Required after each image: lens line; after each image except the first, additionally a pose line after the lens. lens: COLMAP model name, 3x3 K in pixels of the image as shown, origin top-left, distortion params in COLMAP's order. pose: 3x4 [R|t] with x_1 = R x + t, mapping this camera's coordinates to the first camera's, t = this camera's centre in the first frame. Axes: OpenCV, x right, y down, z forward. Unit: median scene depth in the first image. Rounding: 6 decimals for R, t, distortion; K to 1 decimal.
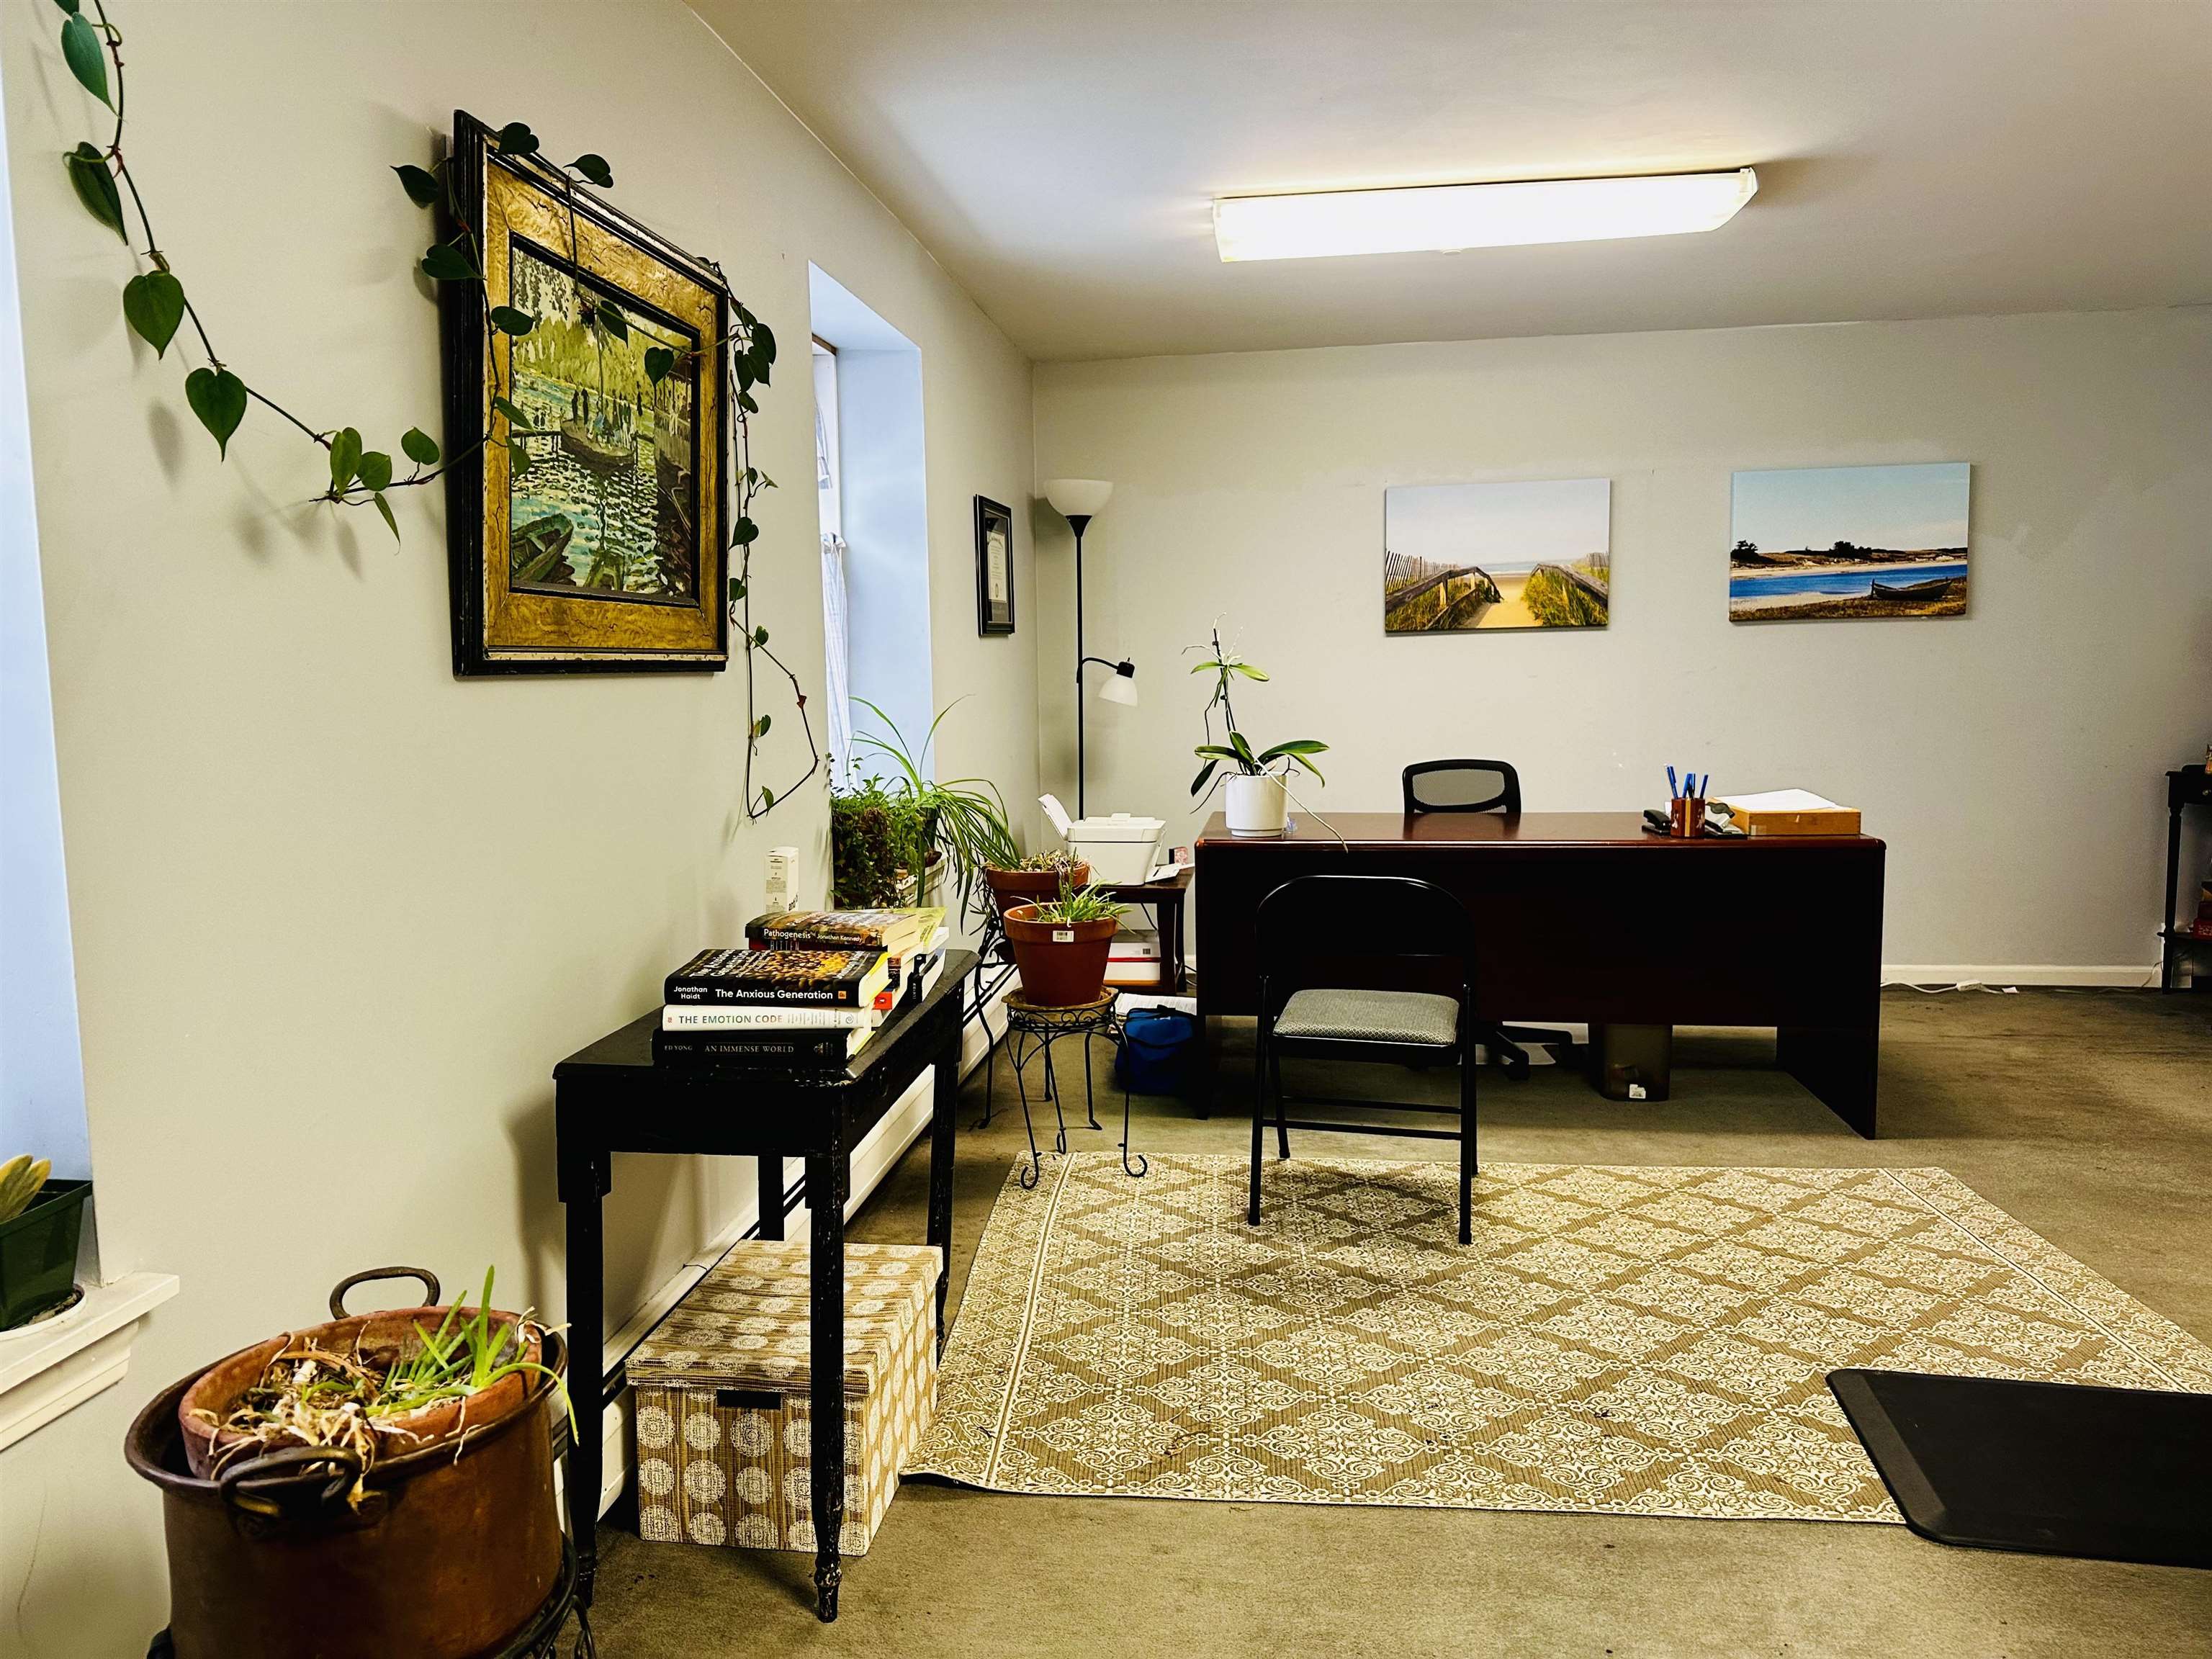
lens RADIAL K [[1534.6, 0, 1106.0], [0, 1534.6, 829.5], [0, 0, 1]] dist [0.003229, -0.003304]
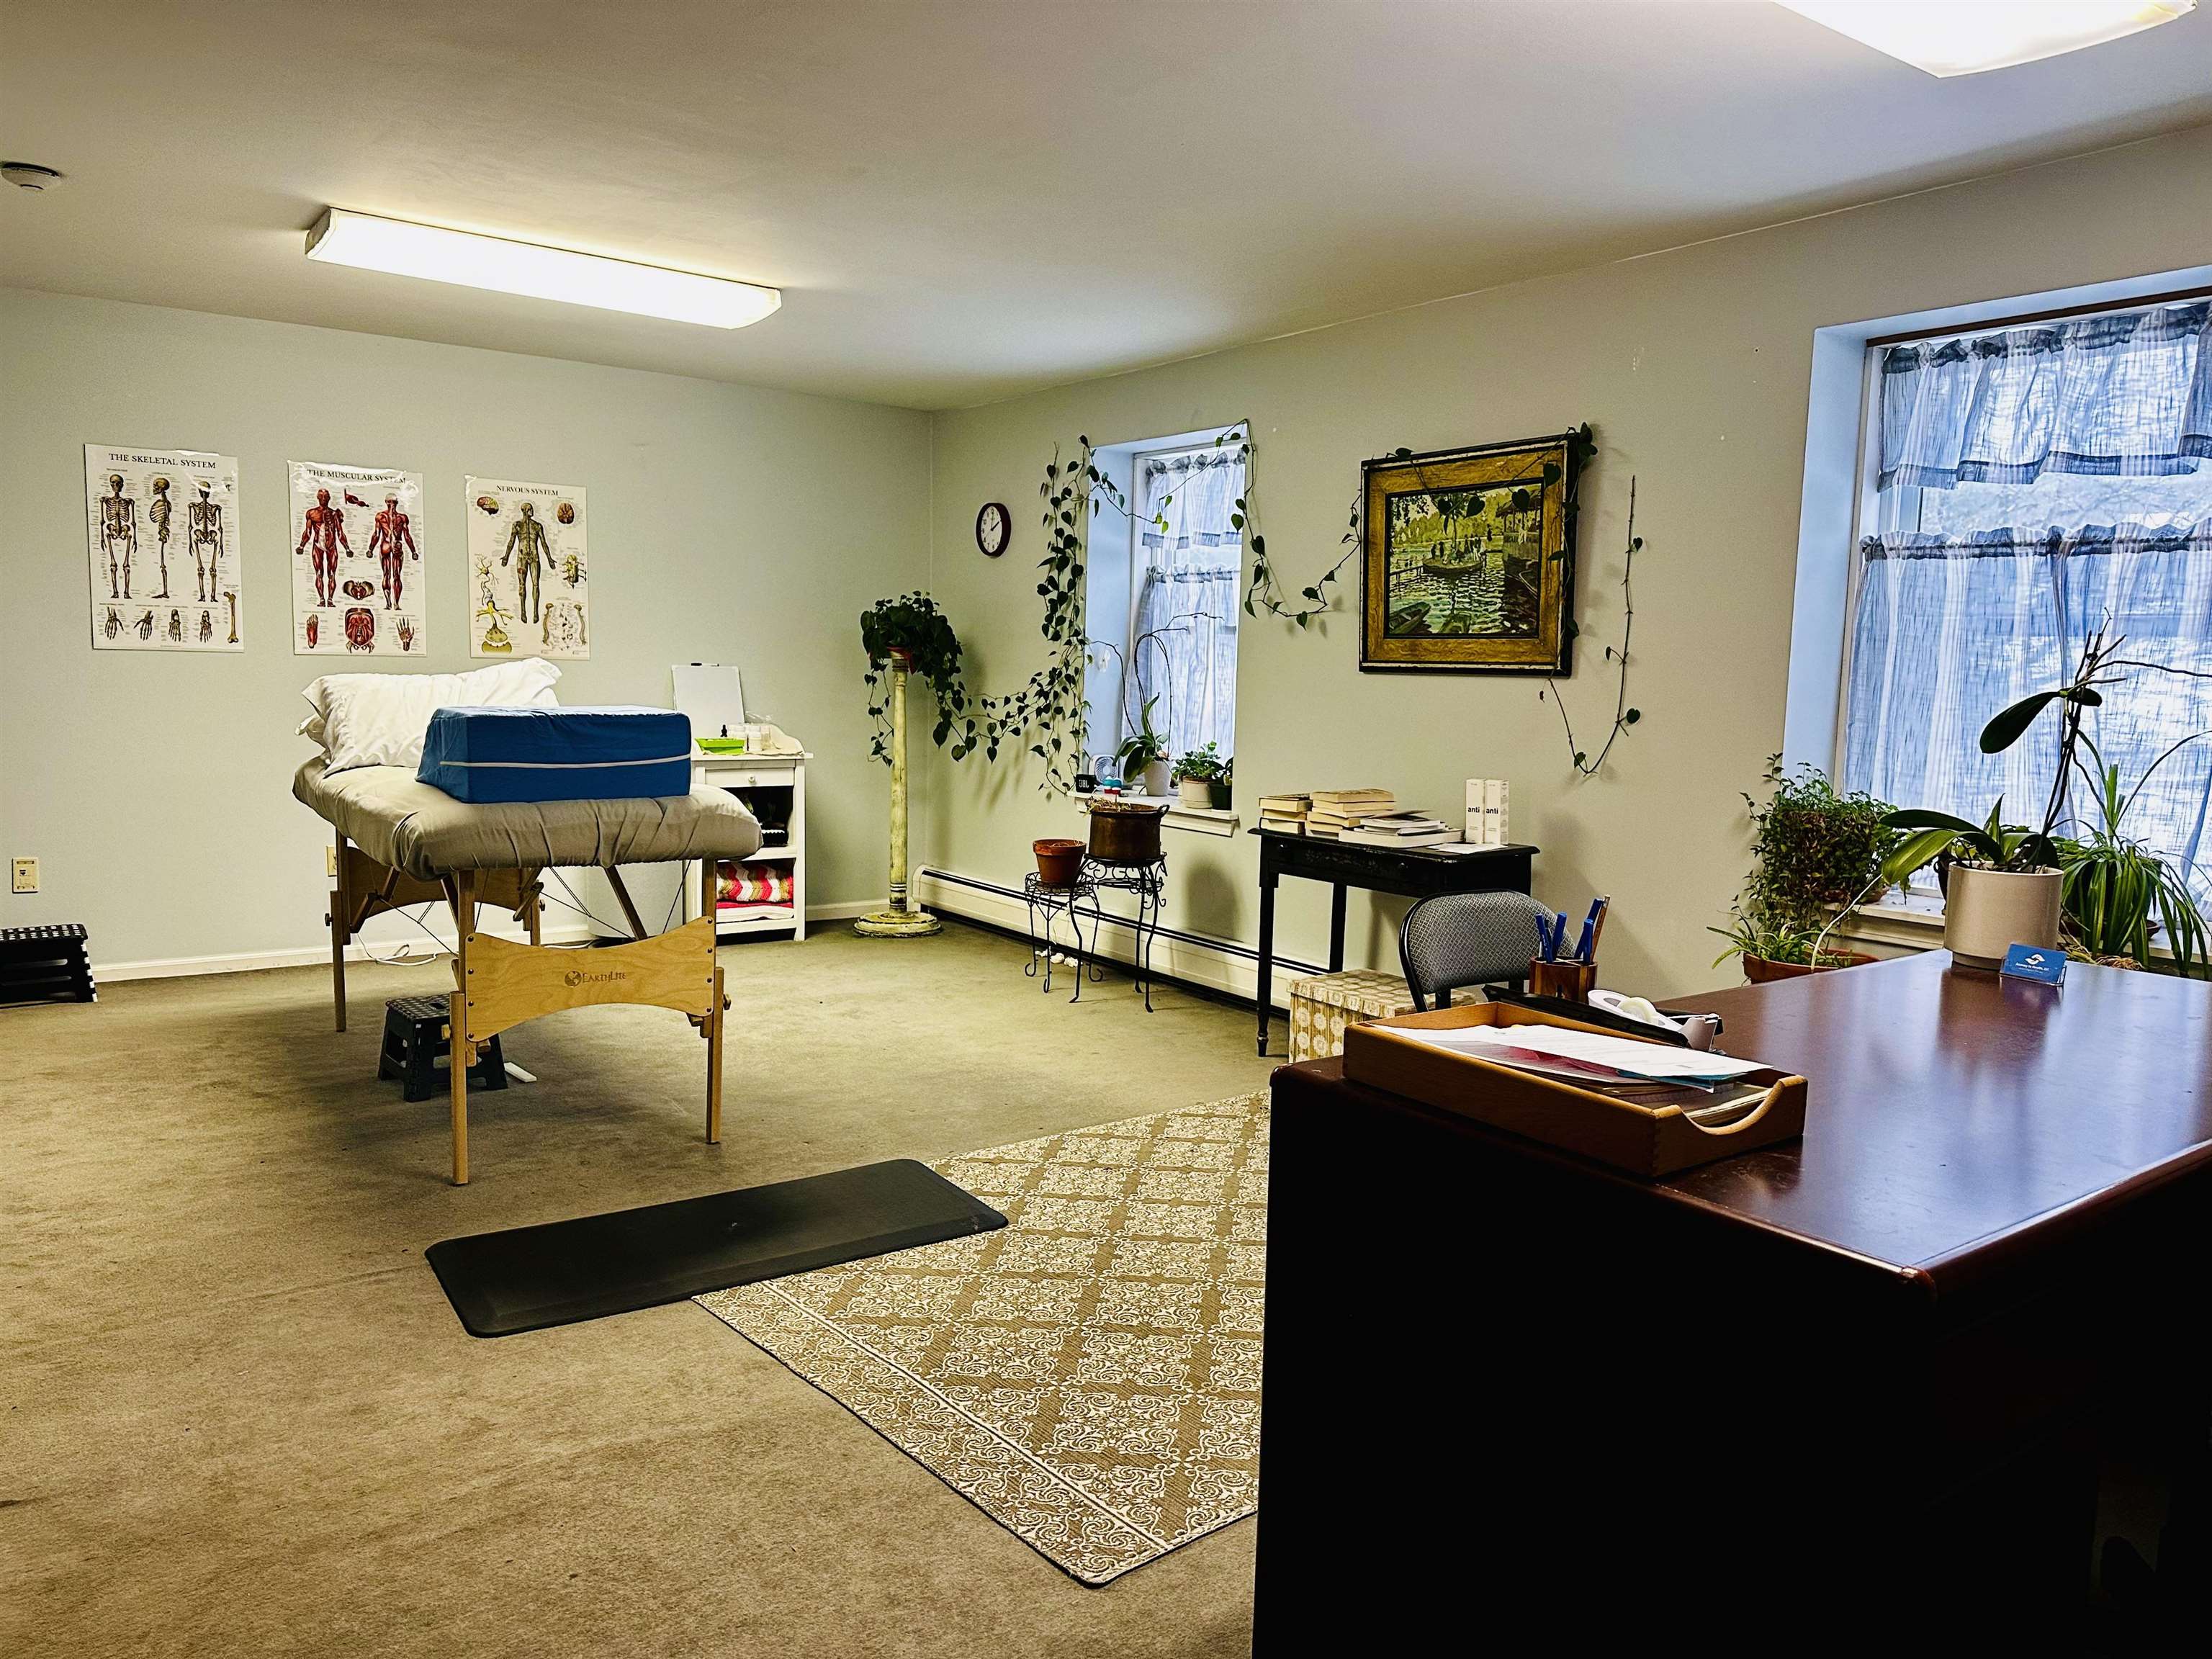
lens RADIAL K [[1547.0, 0, 1093.8], [0, 1547.0, 836.8], [0, 0, 1]] dist [0.180120, -0.321654]
pose [[-0.722683, 0.072126, -0.687407, 1.481660], [-0.089756, 0.976326, 0.196804, -0.256465], [0.685327, 0.203926, -0.699100, 2.171623]]
